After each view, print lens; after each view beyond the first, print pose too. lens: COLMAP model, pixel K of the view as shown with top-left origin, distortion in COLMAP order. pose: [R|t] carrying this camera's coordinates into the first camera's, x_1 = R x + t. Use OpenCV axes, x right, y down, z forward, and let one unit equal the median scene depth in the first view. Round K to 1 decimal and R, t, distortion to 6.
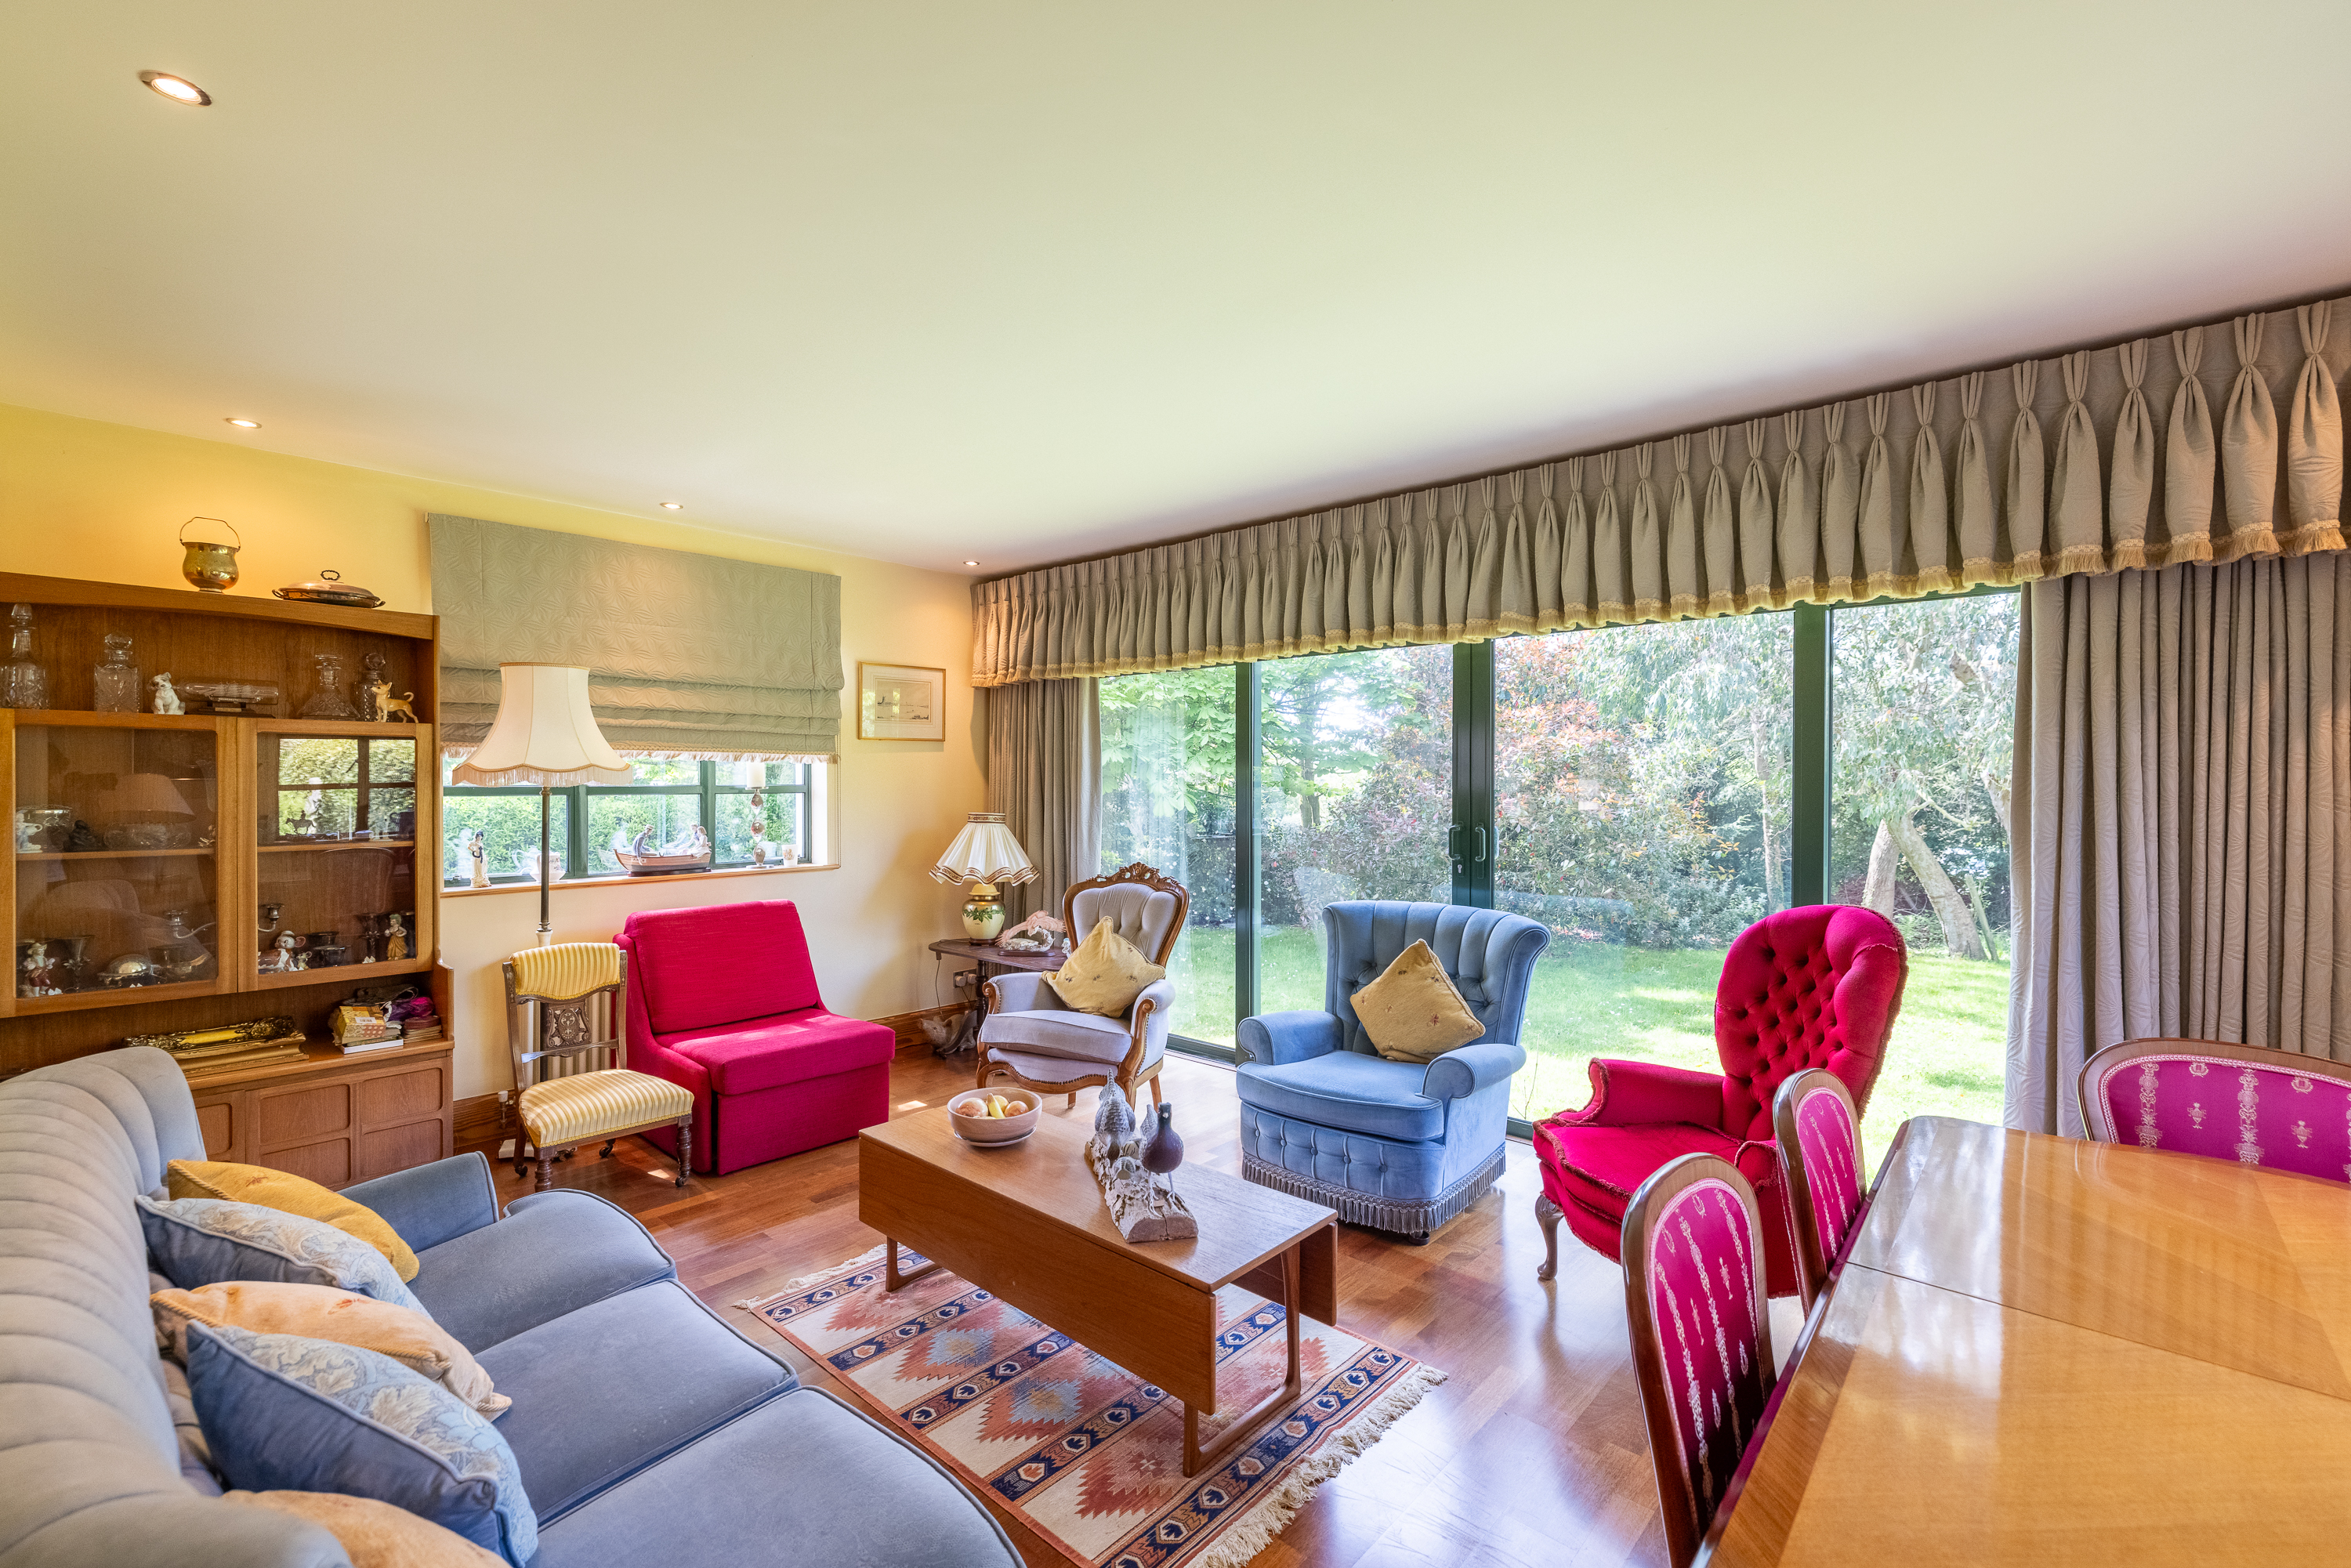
lens RADIAL K [[1008.0, 0, 1172.1], [0, 1008.0, 787.3], [0, 0, 1]] dist [0.001321, 0.000089]
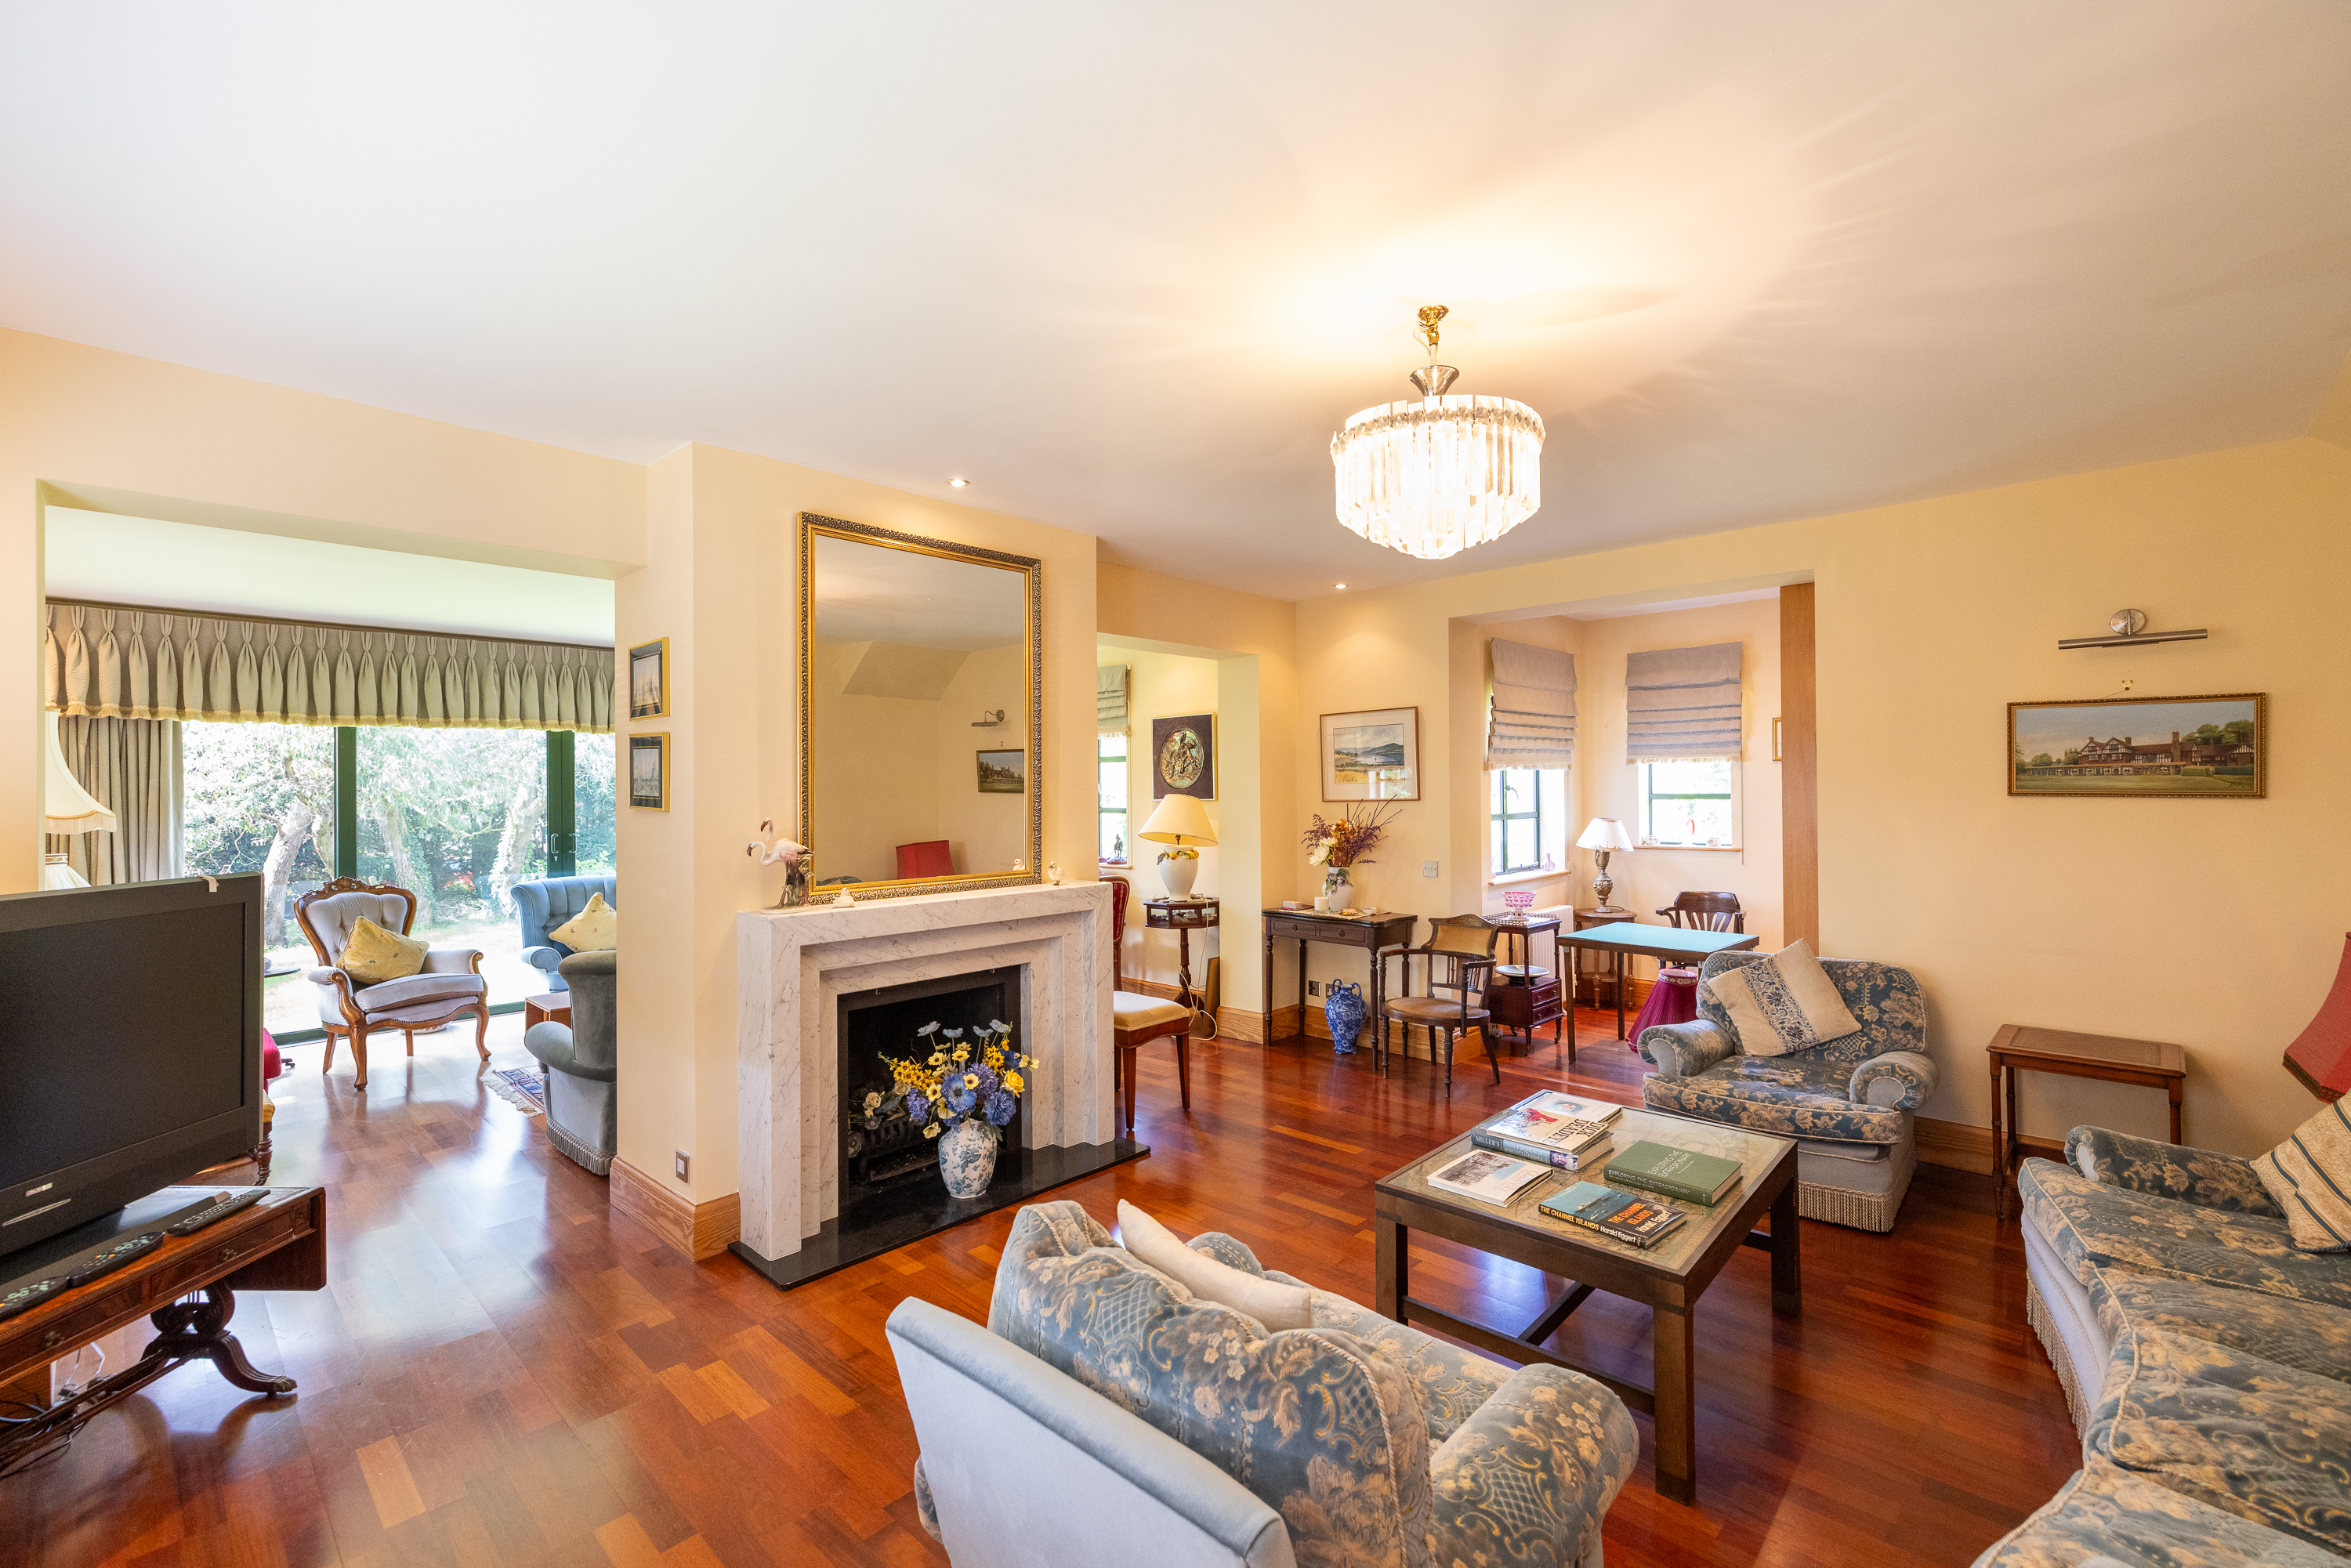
lens RADIAL K [[995.5, 0, 1173.2], [0, 995.5, 785.1], [0, 0, 1]] dist [0.002513, 0.000525]
pose [[0.031072, 0.000033, 0.999517, -4.430817], [0.023834, 0.999716, -0.000774, -0.070023], [-0.999233, 0.023846, 0.031062, -2.393237]]
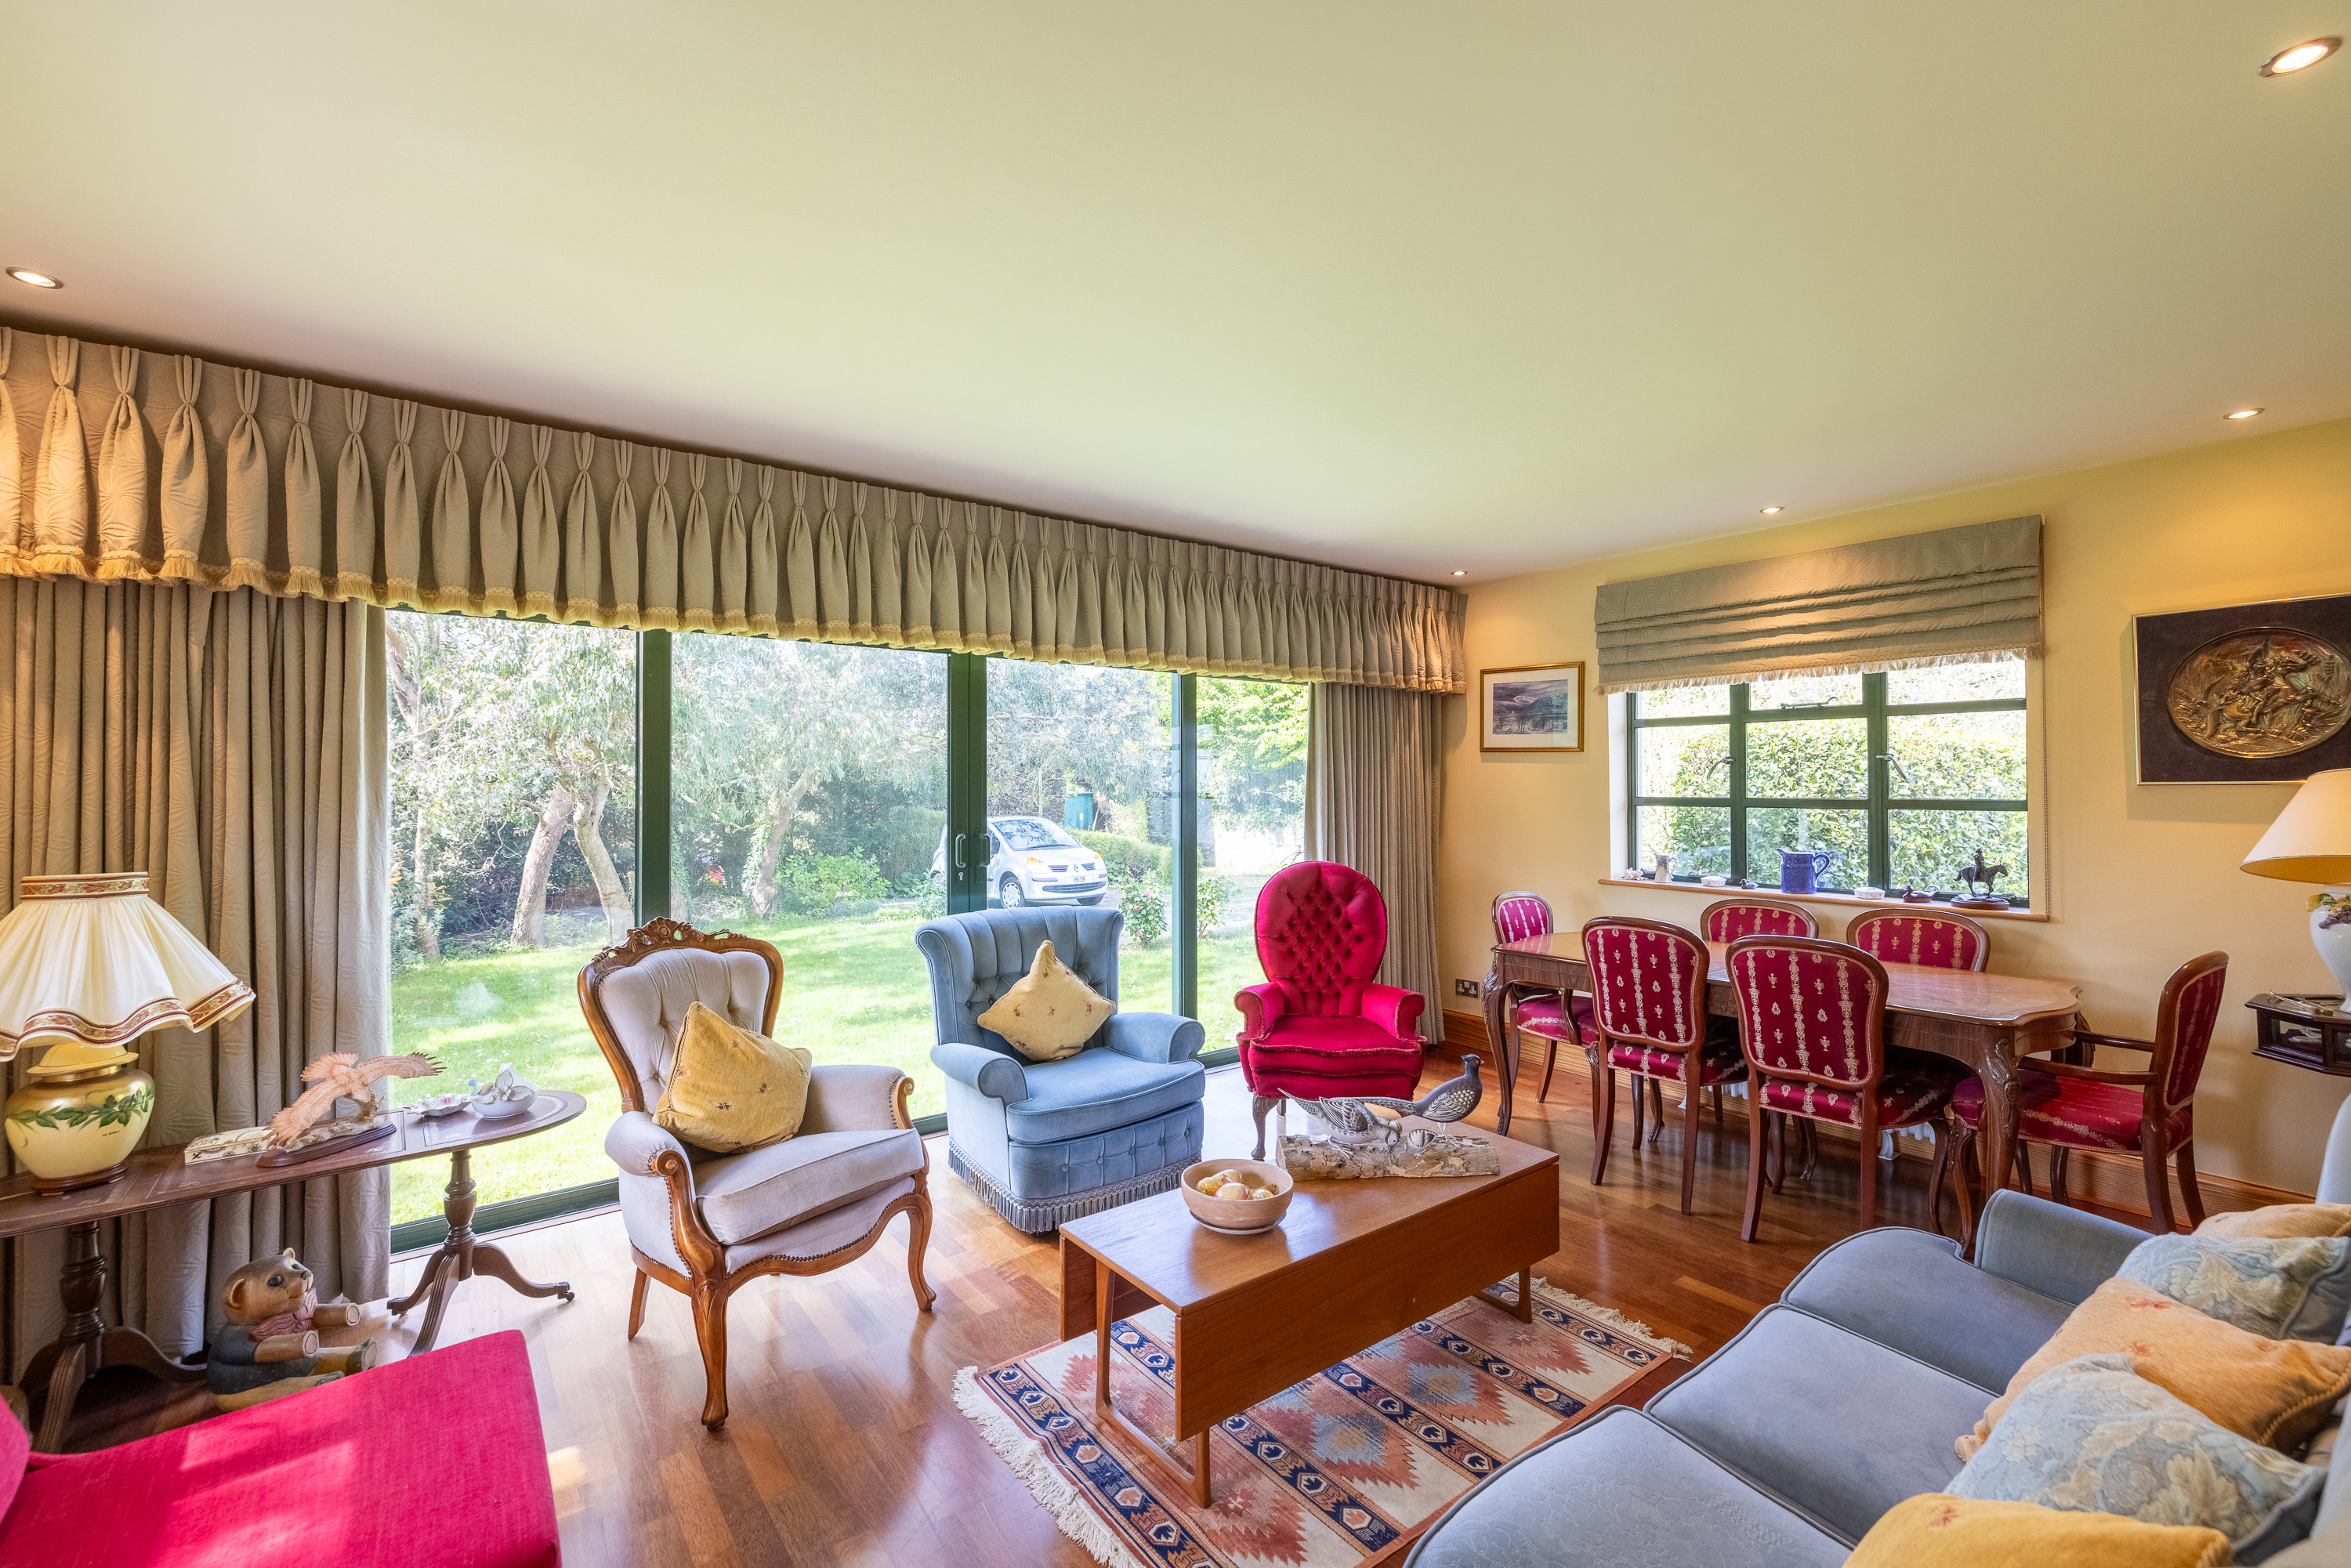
lens RADIAL K [[989.2, 0, 1182.8], [0, 989.2, 780.3], [0, 0, 1]] dist [0.001205, 0.000432]
pose [[0.183734, 0.004005, 0.982968, -1.013995], [0.016073, 0.999846, -0.007078, -0.011221], [-0.982845, 0.017099, 0.183641, 0.912917]]
